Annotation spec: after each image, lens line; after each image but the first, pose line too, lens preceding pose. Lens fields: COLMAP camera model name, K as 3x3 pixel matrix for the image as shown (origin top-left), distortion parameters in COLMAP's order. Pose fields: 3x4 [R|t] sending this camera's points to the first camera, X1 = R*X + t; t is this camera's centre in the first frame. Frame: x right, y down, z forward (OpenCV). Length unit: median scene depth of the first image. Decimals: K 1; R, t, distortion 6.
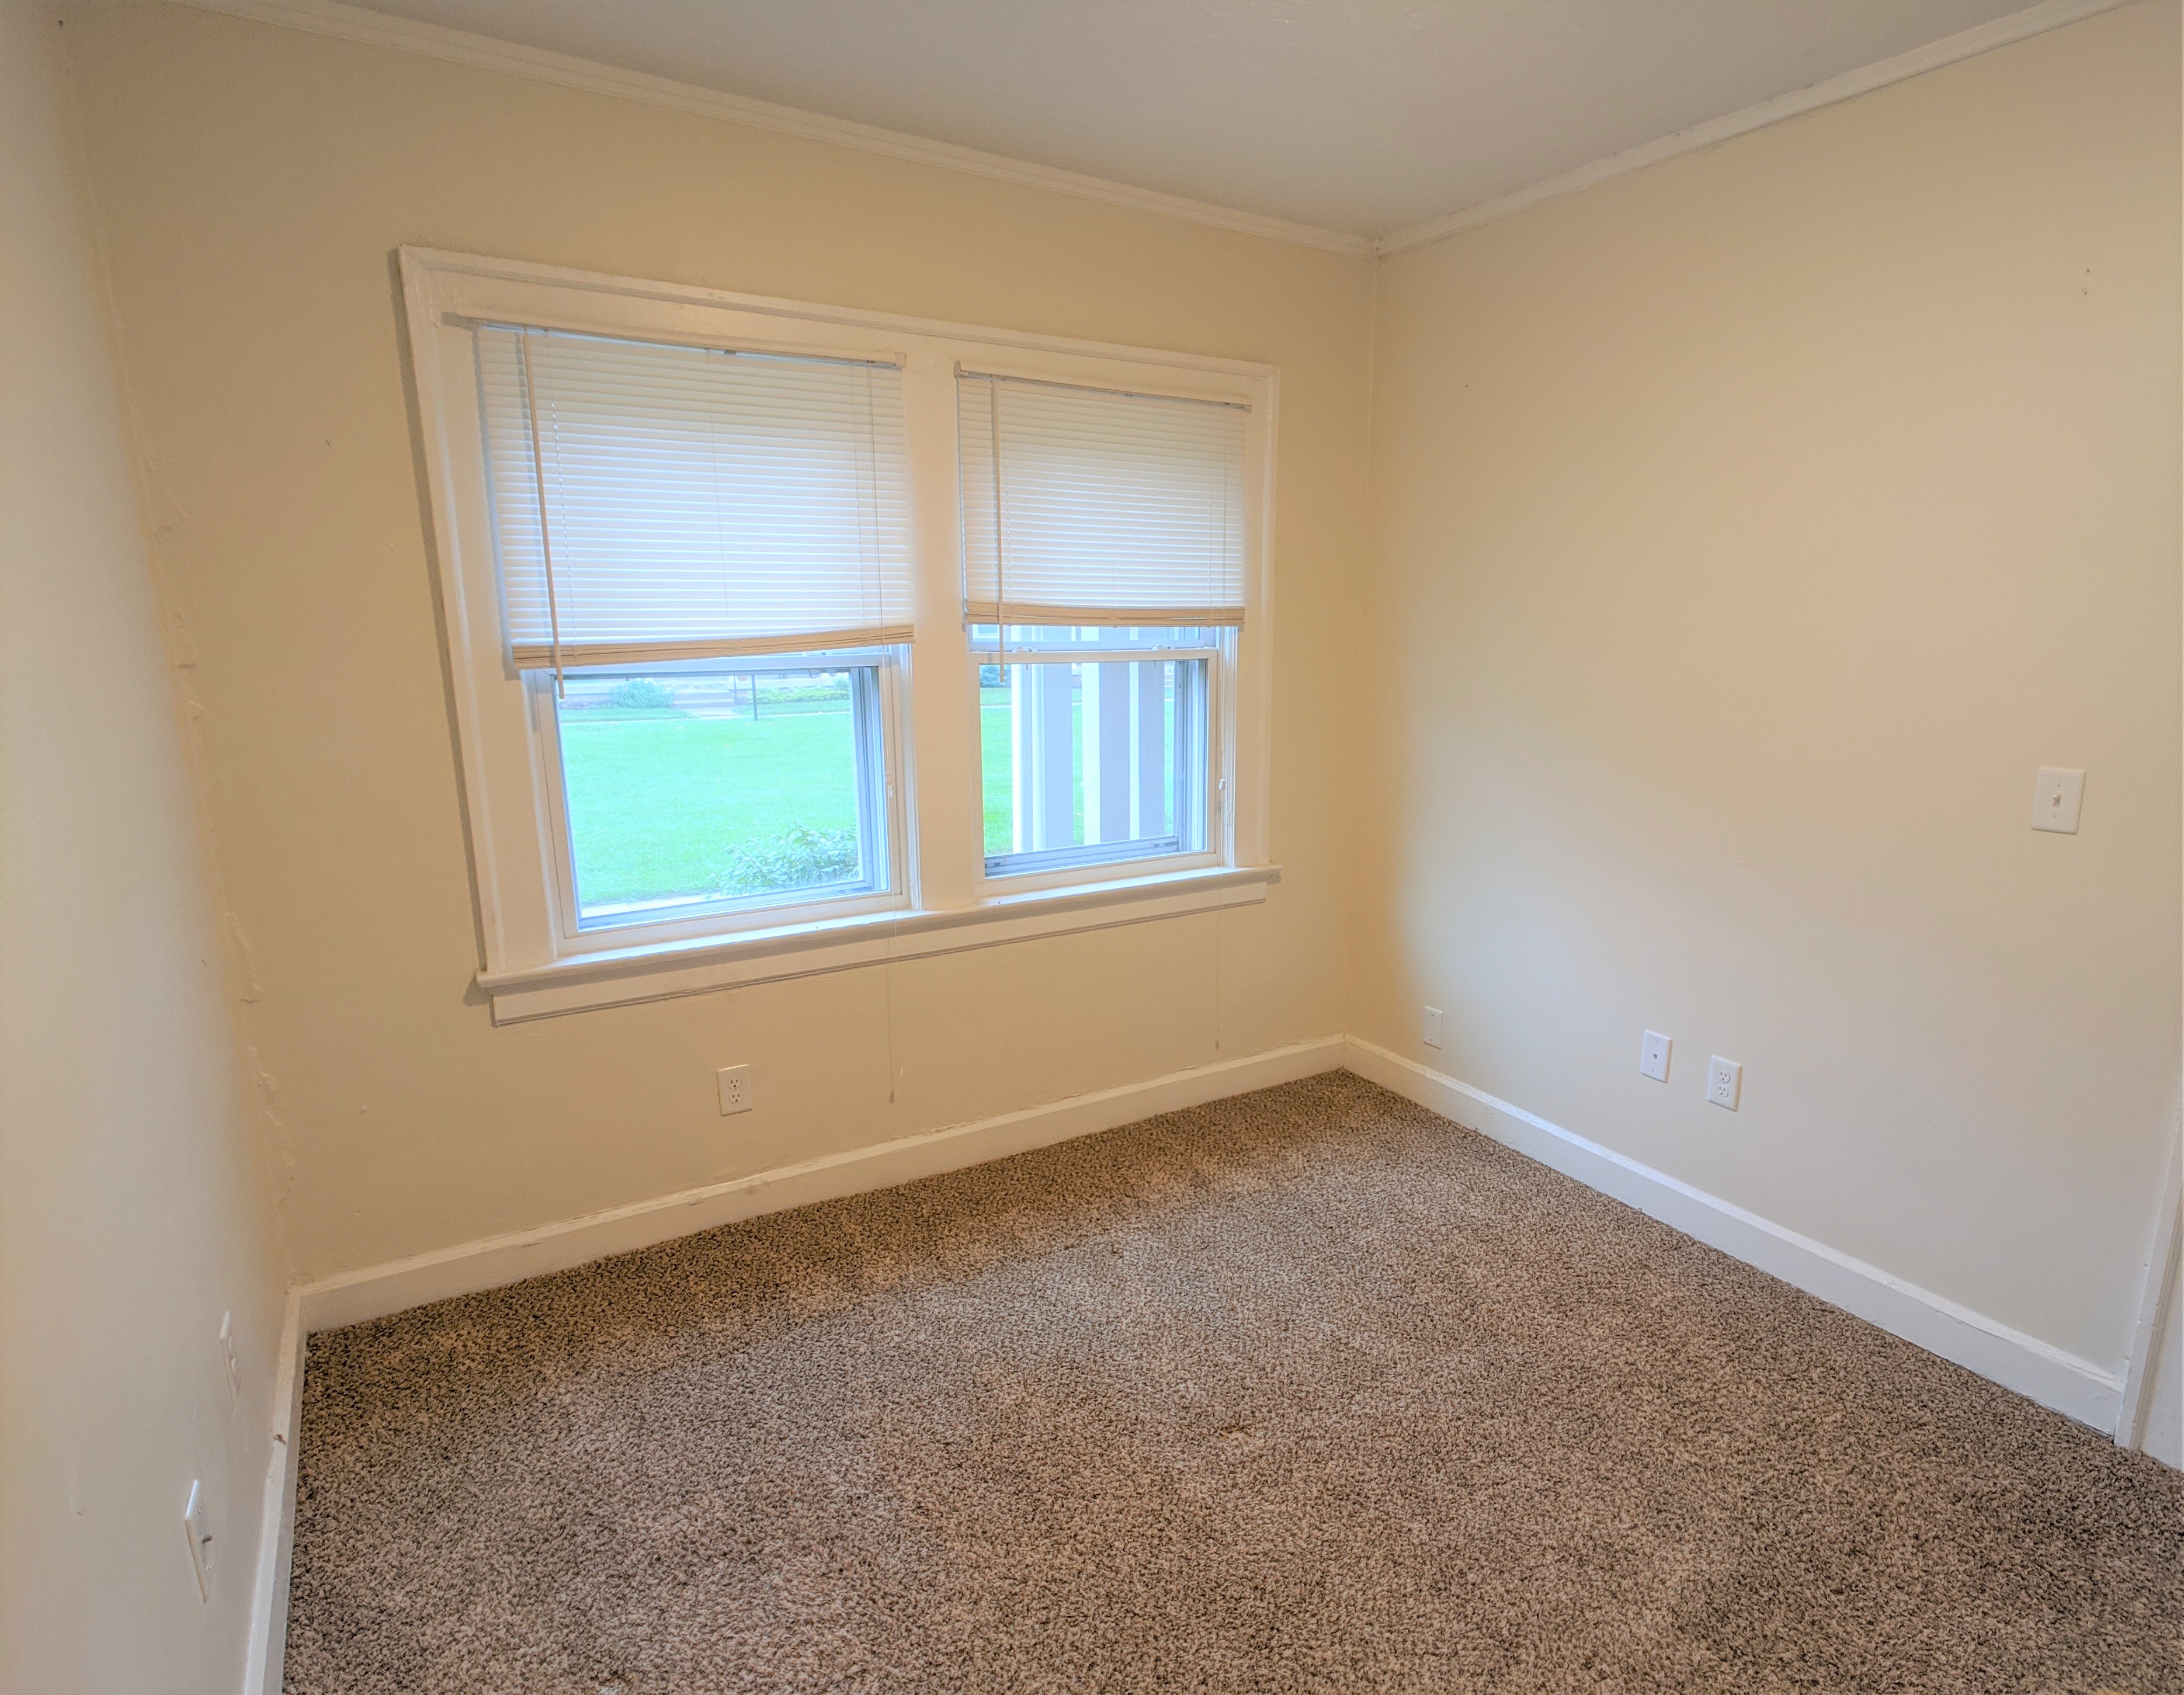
lens RADIAL K [[1212.5, 0, 1203.8], [0, 1212.5, 857.8], [0, 0, 1]] dist [-0.002421, -0.000074]
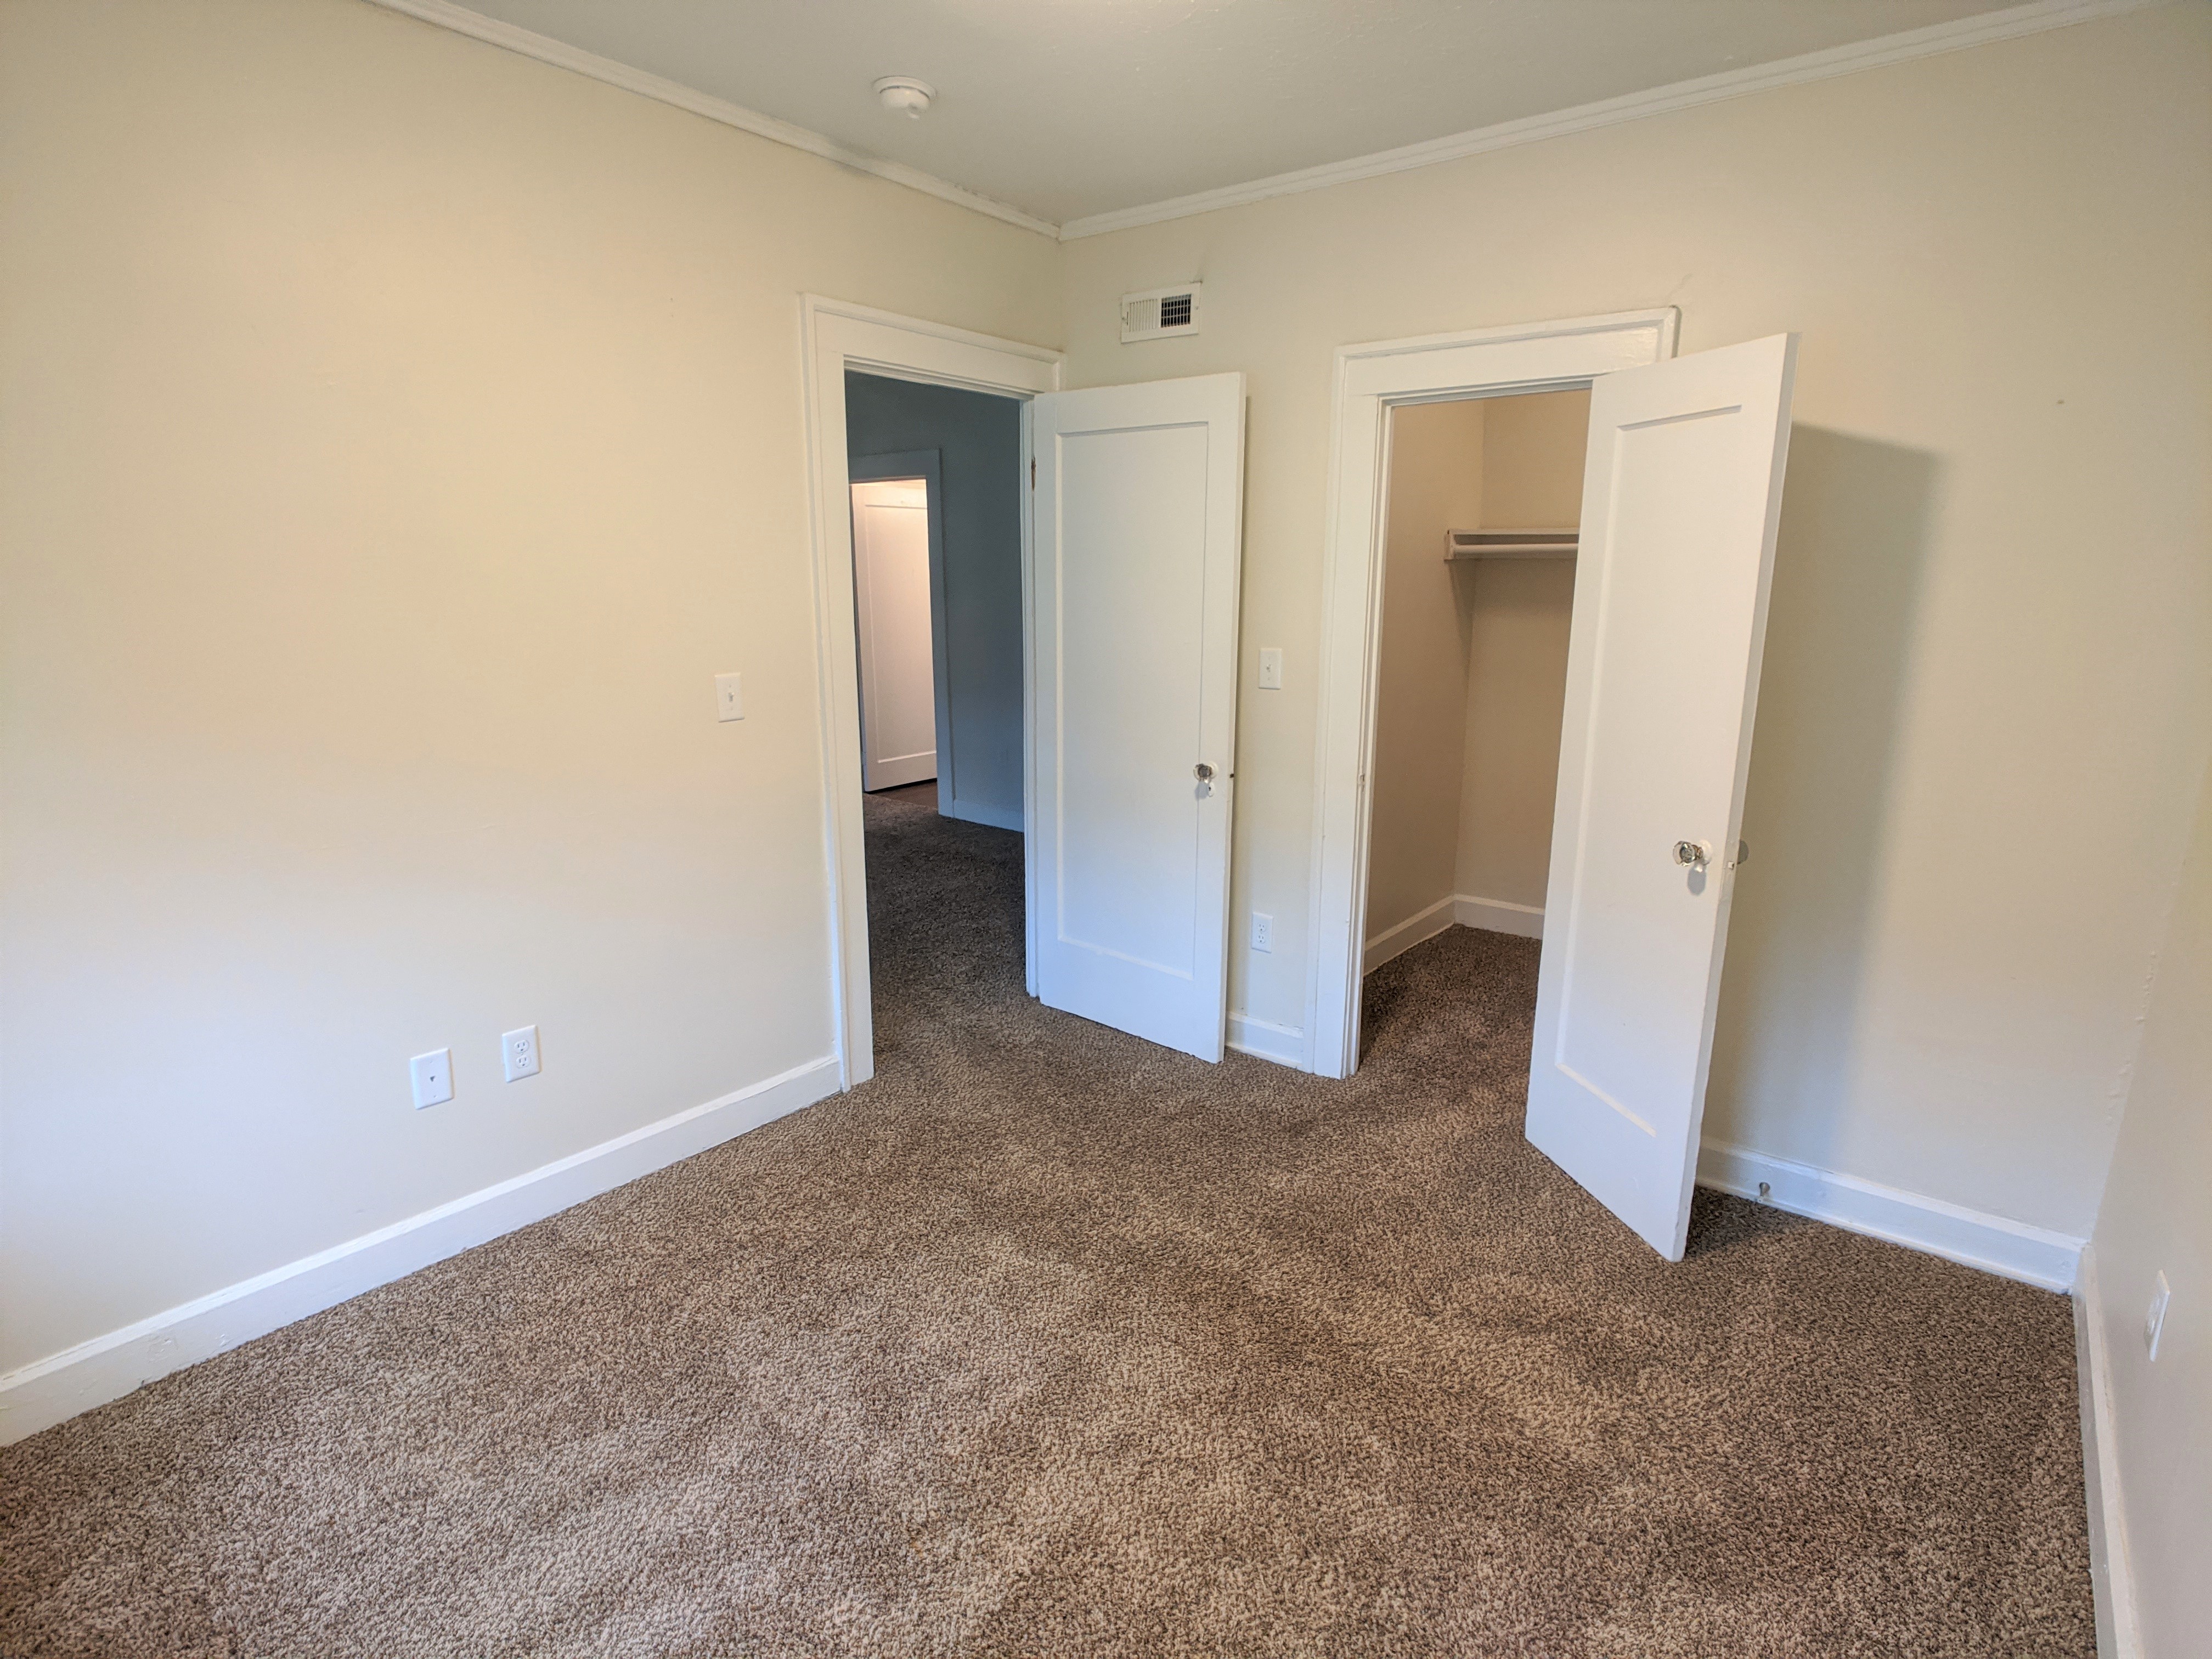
lens RADIAL K [[1123.4, 0, 1109.3], [0, 1123.4, 807.0], [0, 0, 1]] dist [-0.020907, 0.000223]
pose [[-0.296431, -0.204773, 0.932843, -0.491965], [0.184766, 0.945995, 0.266373, -0.147716], [-0.937011, 0.251319, -0.242588, 0.733361]]
